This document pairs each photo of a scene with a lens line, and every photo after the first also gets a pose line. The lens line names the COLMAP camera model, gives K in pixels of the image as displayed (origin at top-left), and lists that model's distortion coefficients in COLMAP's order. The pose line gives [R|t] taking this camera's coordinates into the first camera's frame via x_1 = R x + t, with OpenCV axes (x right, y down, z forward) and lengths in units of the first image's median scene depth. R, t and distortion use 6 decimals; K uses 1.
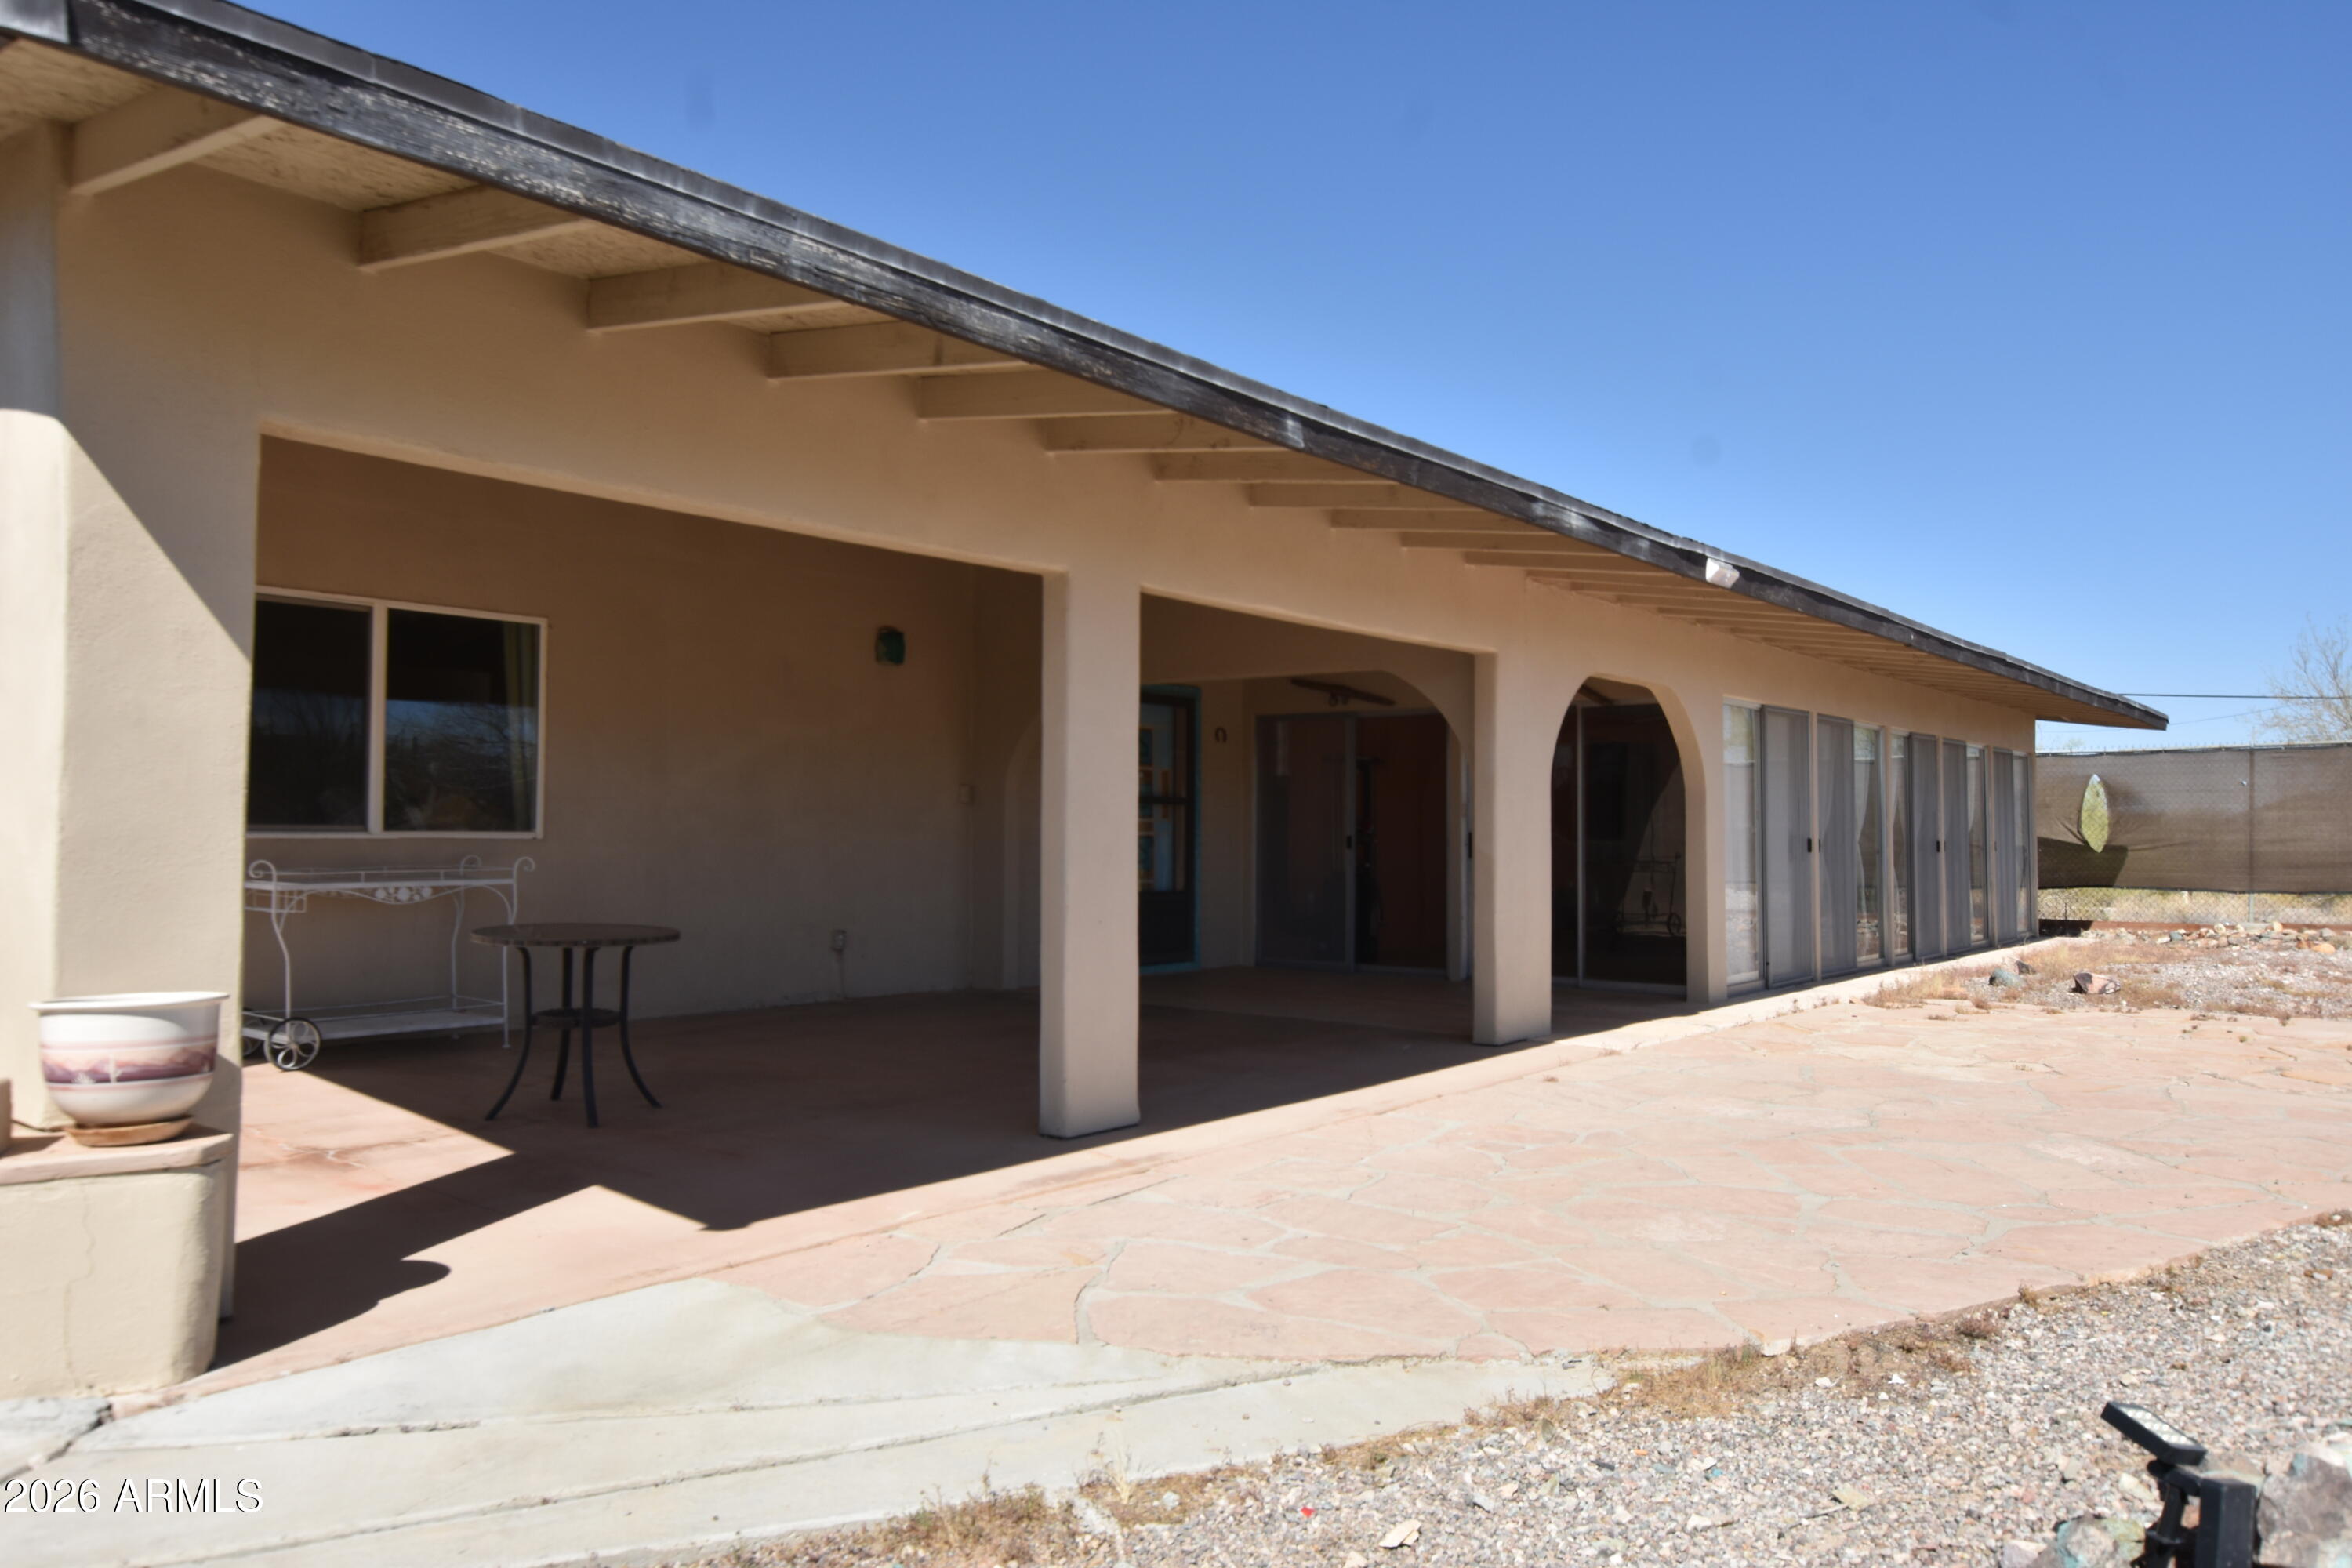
lens RADIAL K [[1637.9, 0, 1171.0], [0, 1637.9, 780.8], [0, 0, 1]] dist [0.002137, 0.011105]
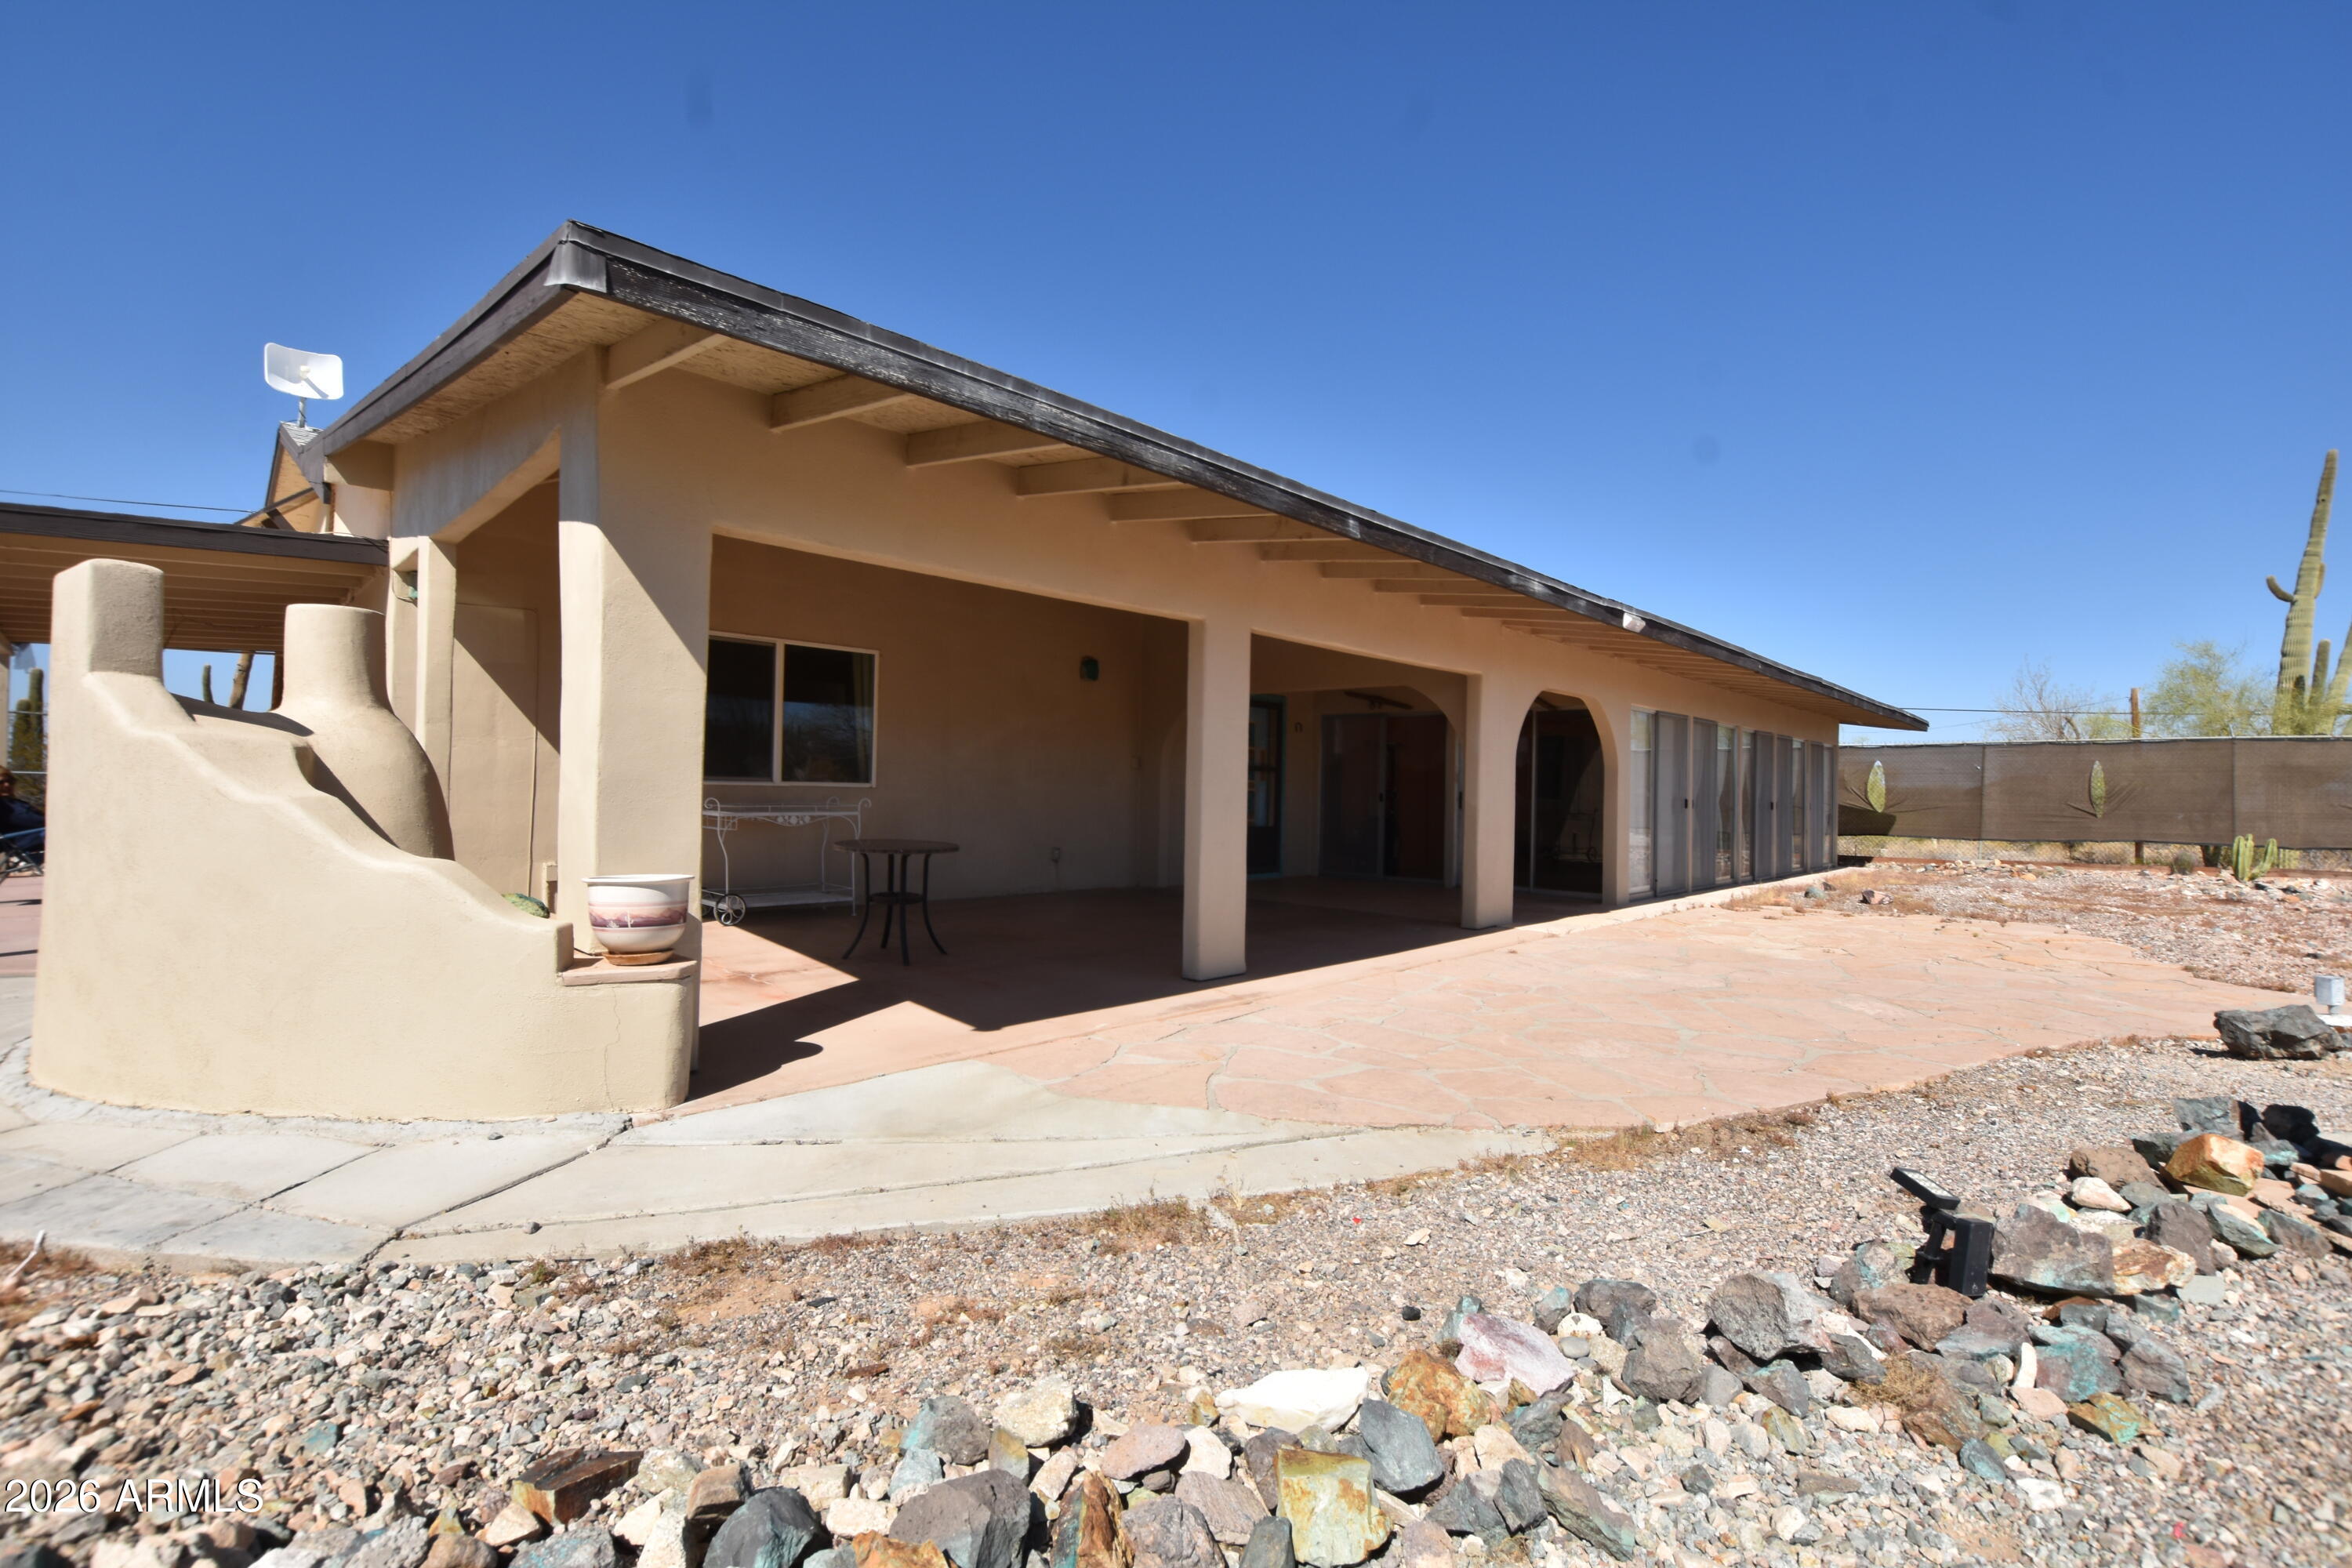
lens RADIAL K [[1039.1, 0, 1173.8], [0, 1039.1, 789.2], [0, 0, 1]] dist [-0.029900, 0.000982]
pose [[0.996393, 0.013827, -0.083728, -0.008473], [-0.011376, 0.999495, 0.029674, 0.005374], [0.084096, -0.028615, 0.996047, 0.011244]]
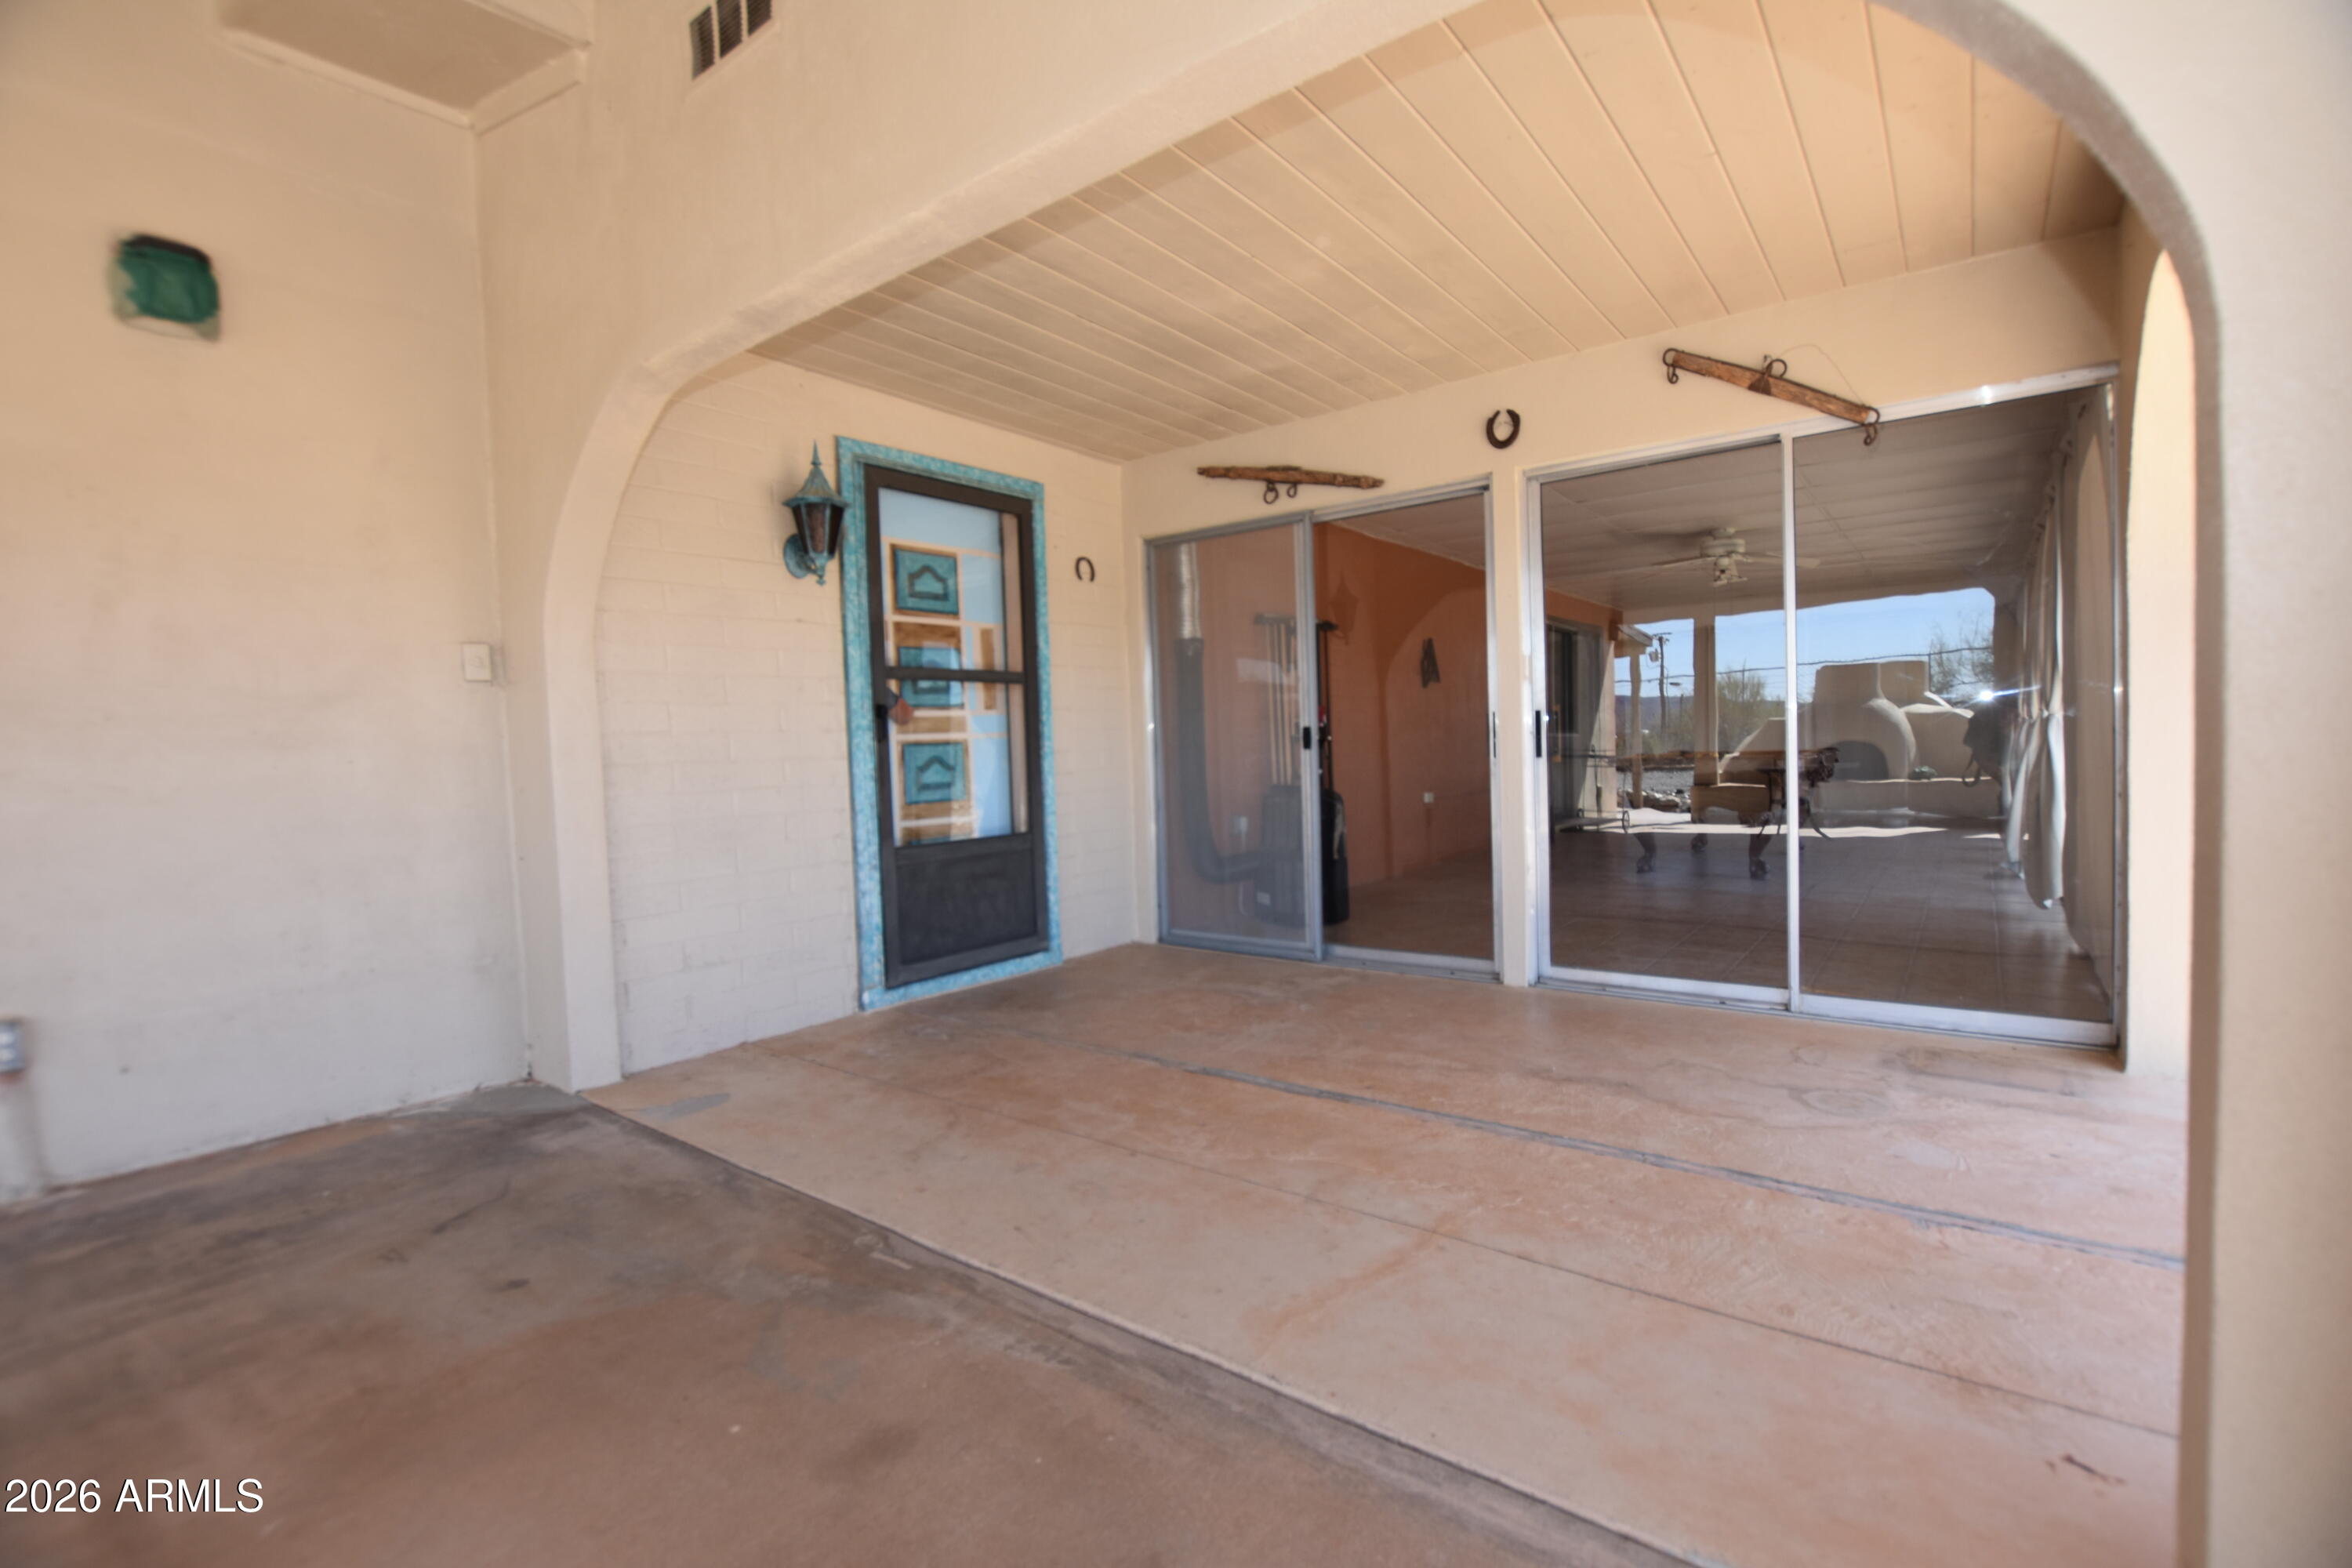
lens RADIAL K [[1039.1, 0, 1173.8], [0, 1039.1, 789.2], [0, 0, 1]] dist [-0.029900, 0.000982]
pose [[0.998846, -0.040934, 0.025132, 0.096271], [0.038983, 0.996515, 0.073739, 0.049443], [-0.028063, -0.072674, 0.996961, 1.180679]]
